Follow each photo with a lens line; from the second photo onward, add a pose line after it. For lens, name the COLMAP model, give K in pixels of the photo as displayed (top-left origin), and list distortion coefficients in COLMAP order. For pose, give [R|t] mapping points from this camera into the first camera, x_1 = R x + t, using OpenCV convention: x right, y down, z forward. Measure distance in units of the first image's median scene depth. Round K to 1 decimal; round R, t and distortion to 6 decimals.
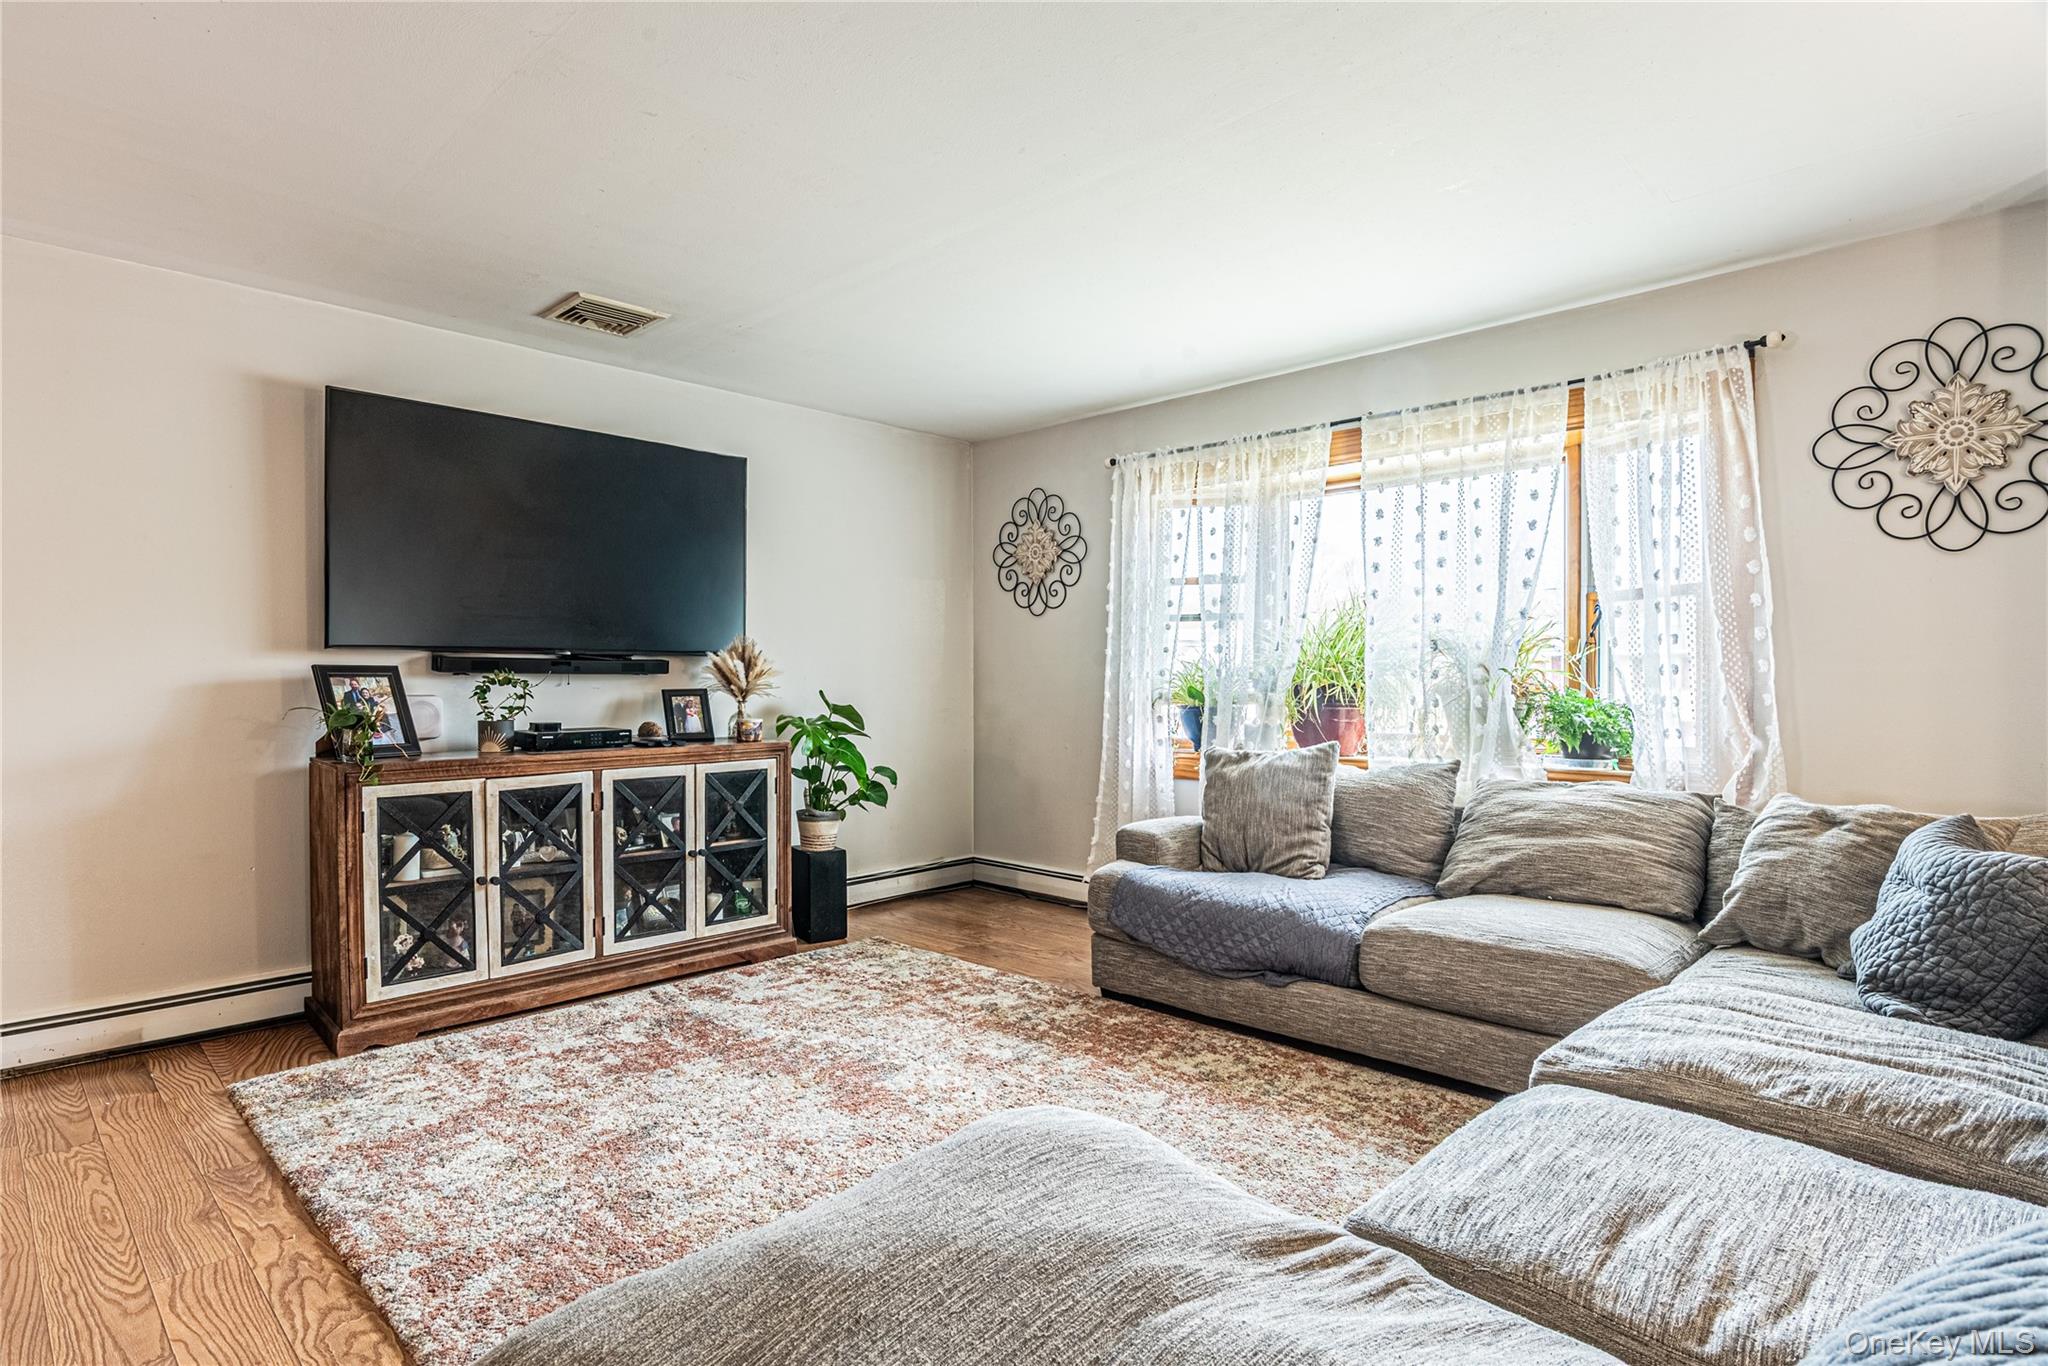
lens RADIAL K [[1013.5, 0, 940.5], [0, 1013.5, 680.7], [0, 0, 1]] dist [0.000942, -0.000201]
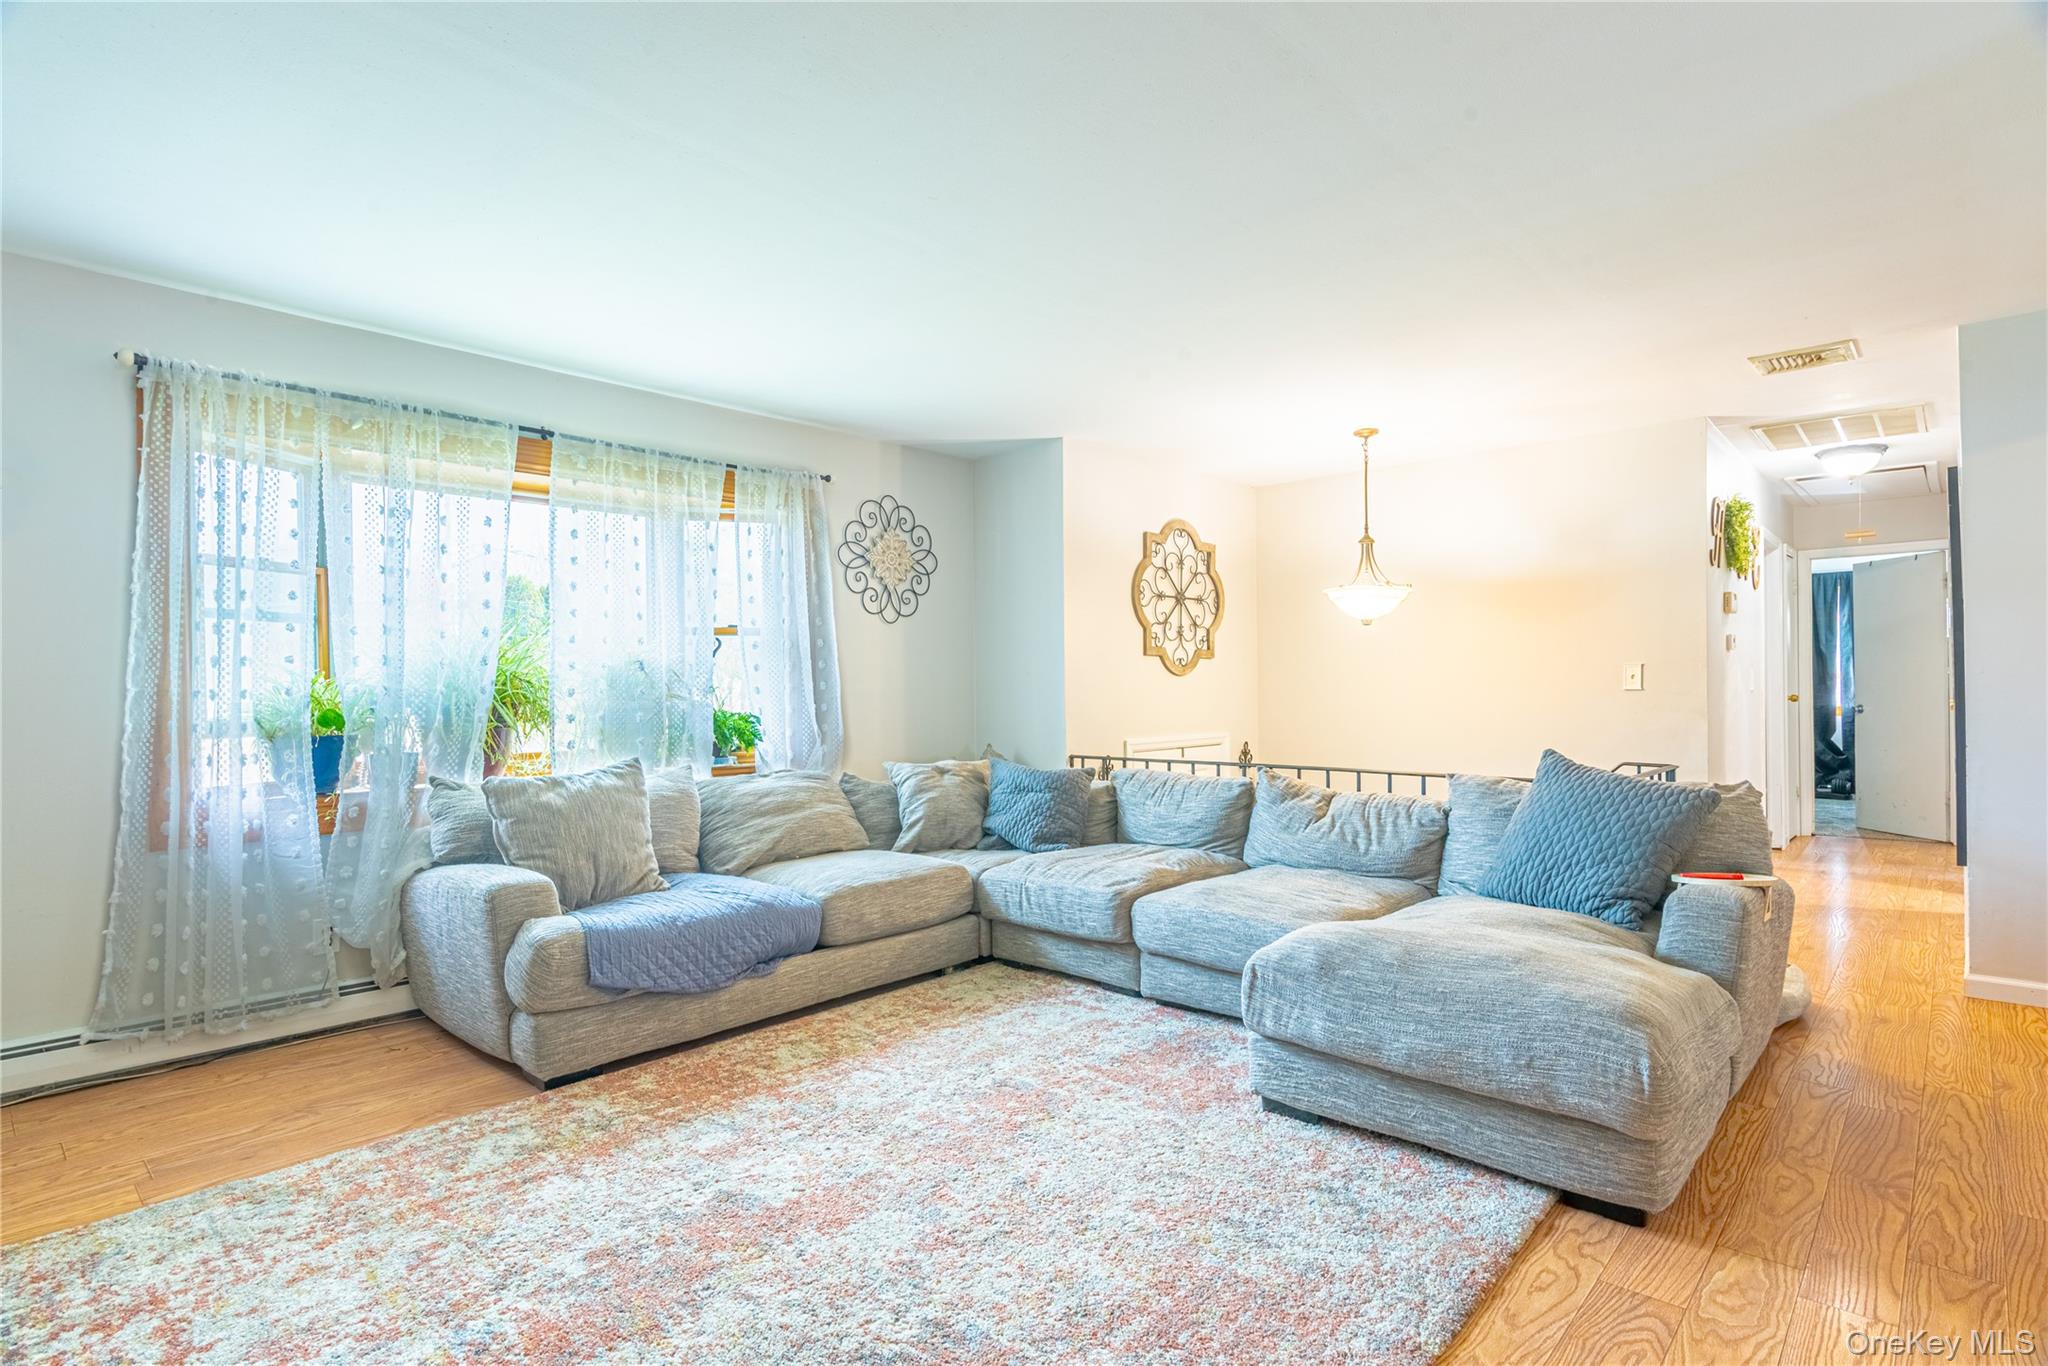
lens RADIAL K [[1064.6, 0, 1013.4], [0, 1064.6, 694.6], [0, 0, 1]] dist [-0.005341, -0.001157]
pose [[-0.049276, 0.006519, 0.998764, -0.833196], [0.021684, 0.999750, -0.005456, 0.014009], [-0.998550, 0.021389, -0.049405, 0.797797]]
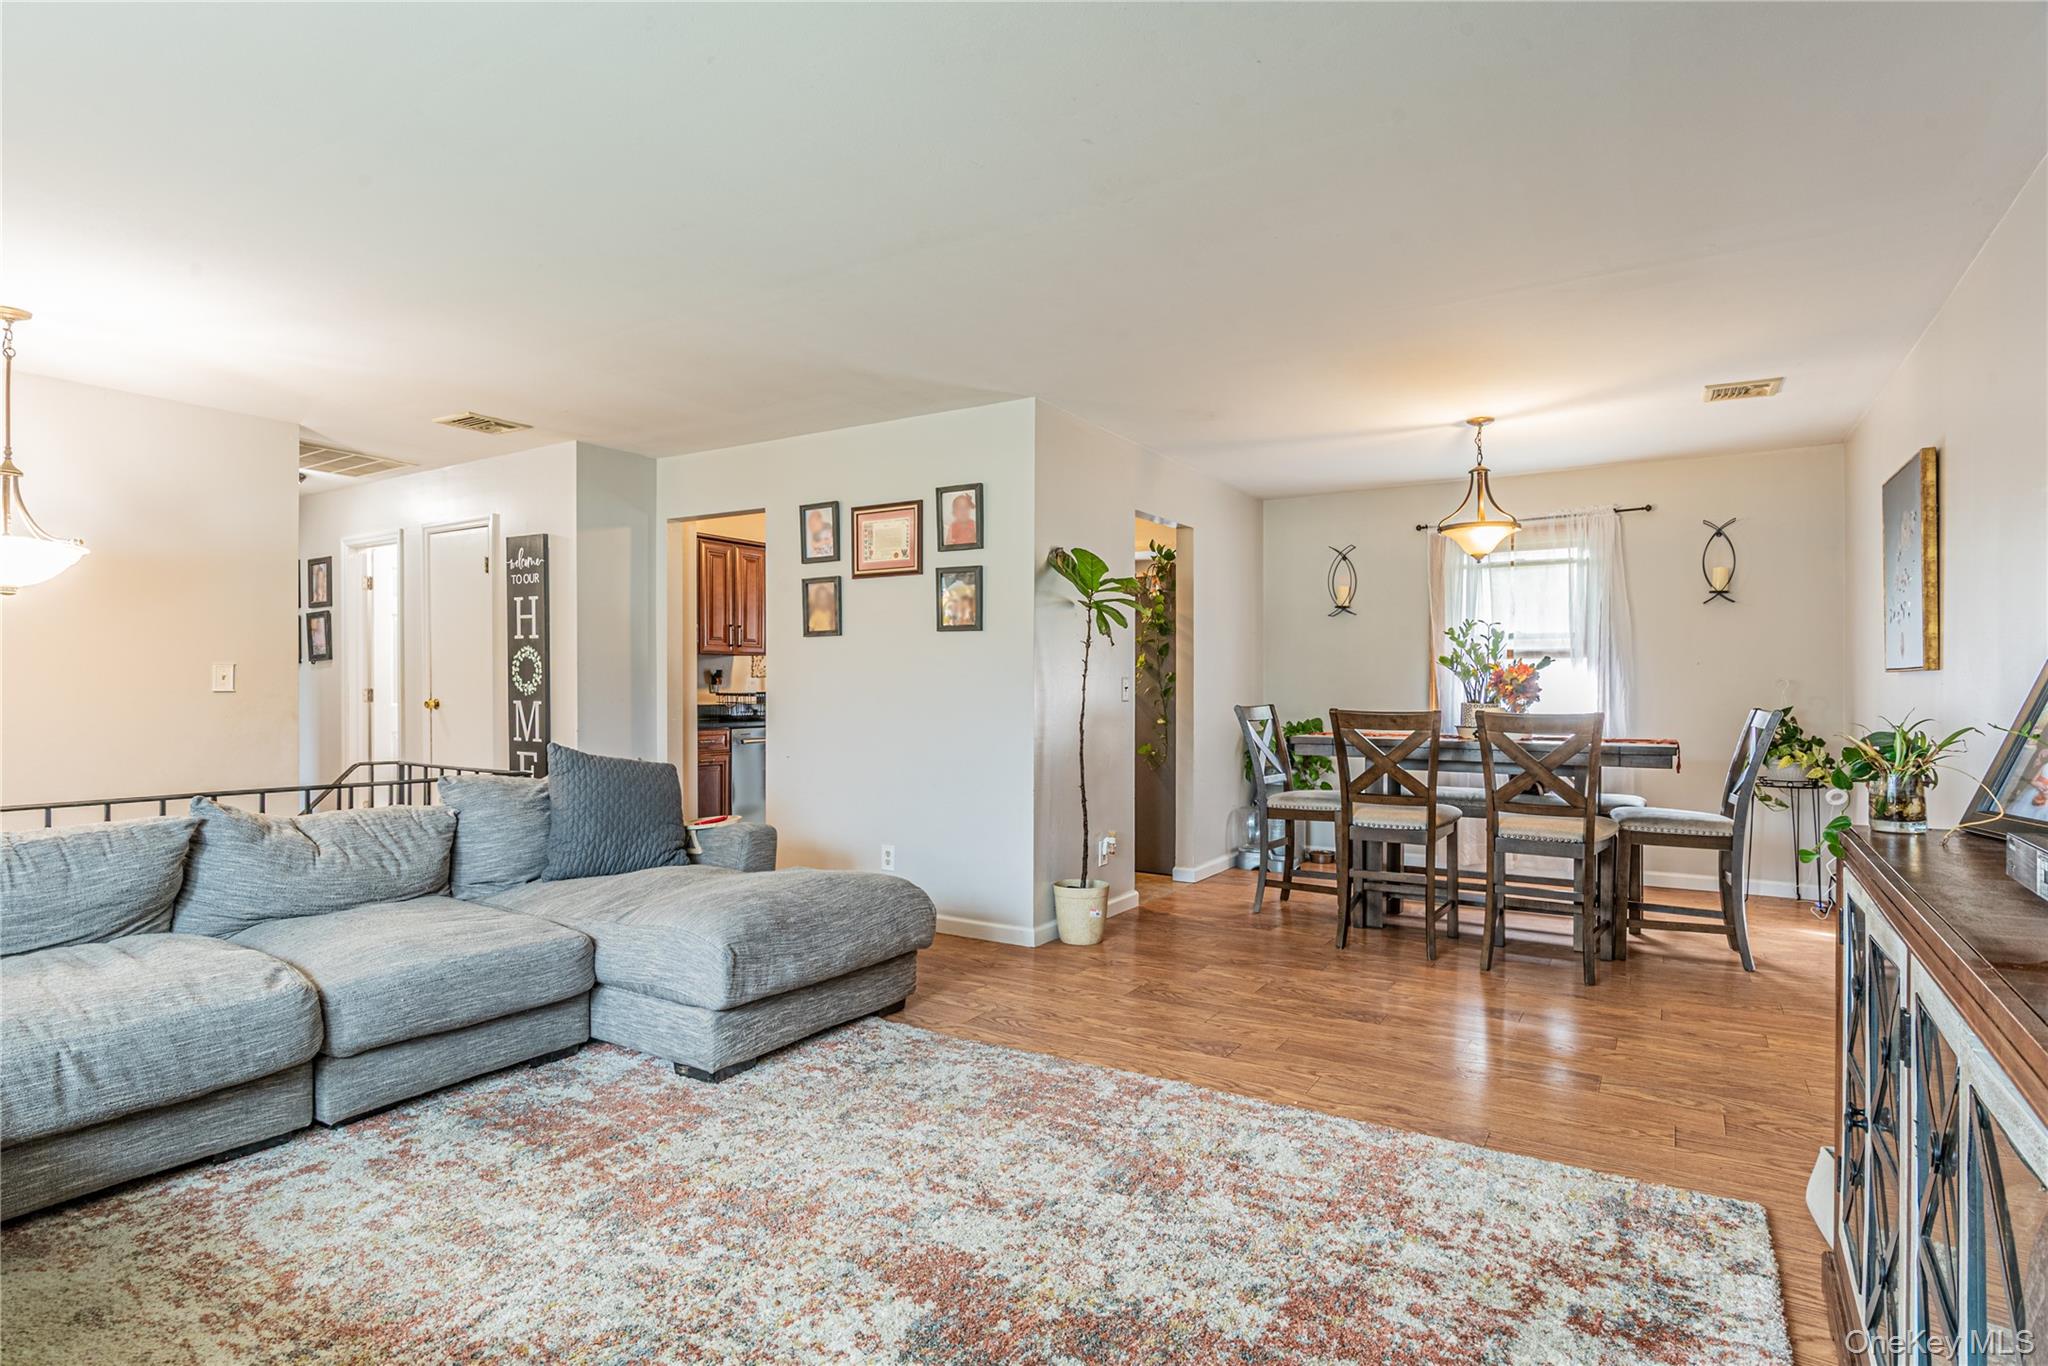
lens RADIAL K [[1099.8, 0, 1024.0], [0, 1099.8, 683.0], [0, 0, 1]] dist [0.002255, -0.000151]
pose [[-0.960115, 0.003380, -0.279586, 0.070607], [0.000140, 0.999933, 0.011608, -0.009690], [0.279607, 0.011106, -0.960050, 1.584892]]
